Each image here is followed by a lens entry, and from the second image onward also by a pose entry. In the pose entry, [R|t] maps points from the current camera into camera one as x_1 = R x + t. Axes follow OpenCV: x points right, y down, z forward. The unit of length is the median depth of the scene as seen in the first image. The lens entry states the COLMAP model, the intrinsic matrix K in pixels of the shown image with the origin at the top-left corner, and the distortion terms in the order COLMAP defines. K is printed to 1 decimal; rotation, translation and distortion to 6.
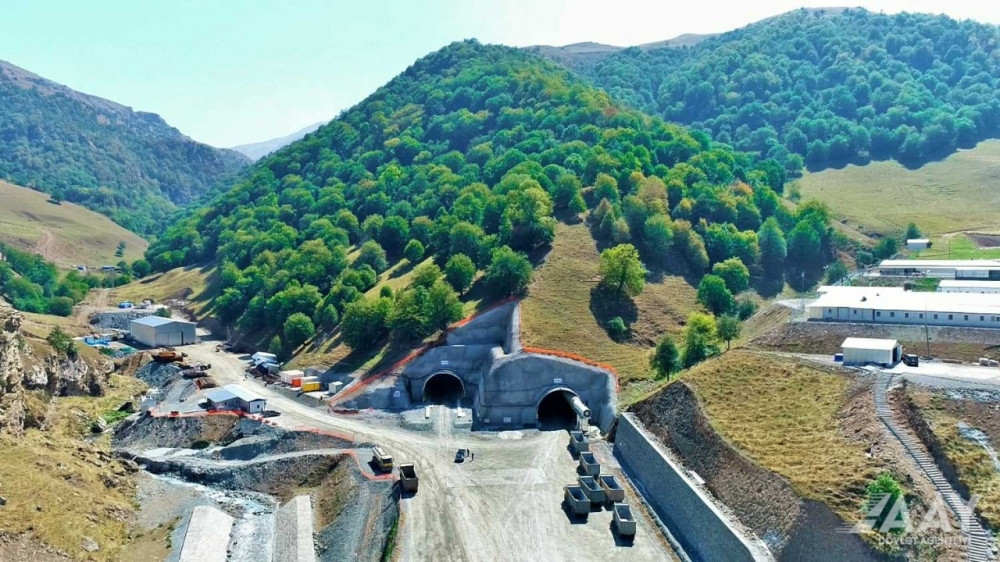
lens RADIAL K [[721.5, 0, 500.4], [0, 721.5, 280.7], [0, 0, 1]] dist [-0.006805, 0.008717]
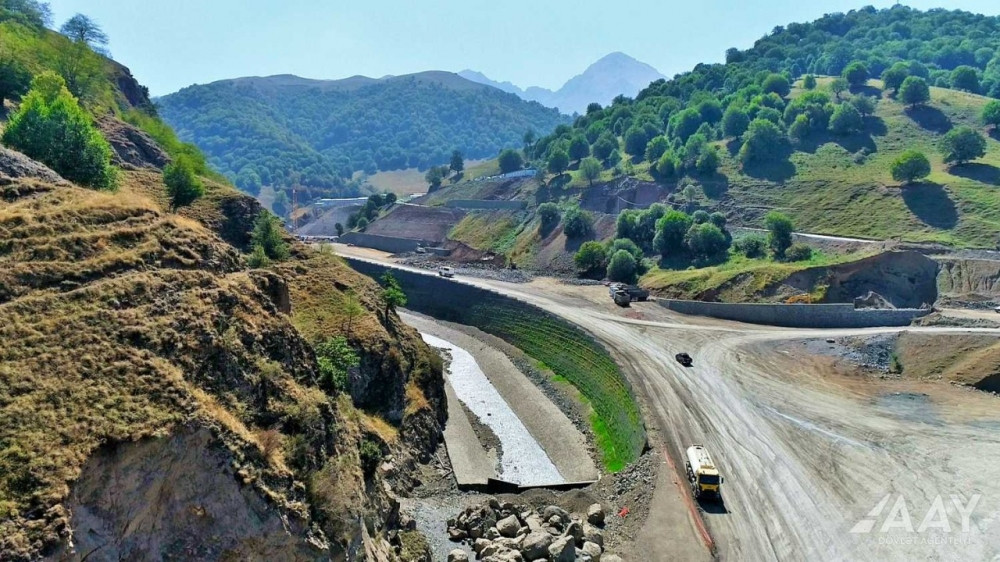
lens RADIAL K [[721.5, 0, 499.5], [0, 721.5, 279.5], [0, 0, 1]] dist [-0.006805, 0.008717]
pose [[0.928321, -0.017089, 0.371386, -0.081144], [0.014439, 0.999847, 0.009915, 0.192659], [-0.371499, -0.003842, 0.928426, -1.401704]]
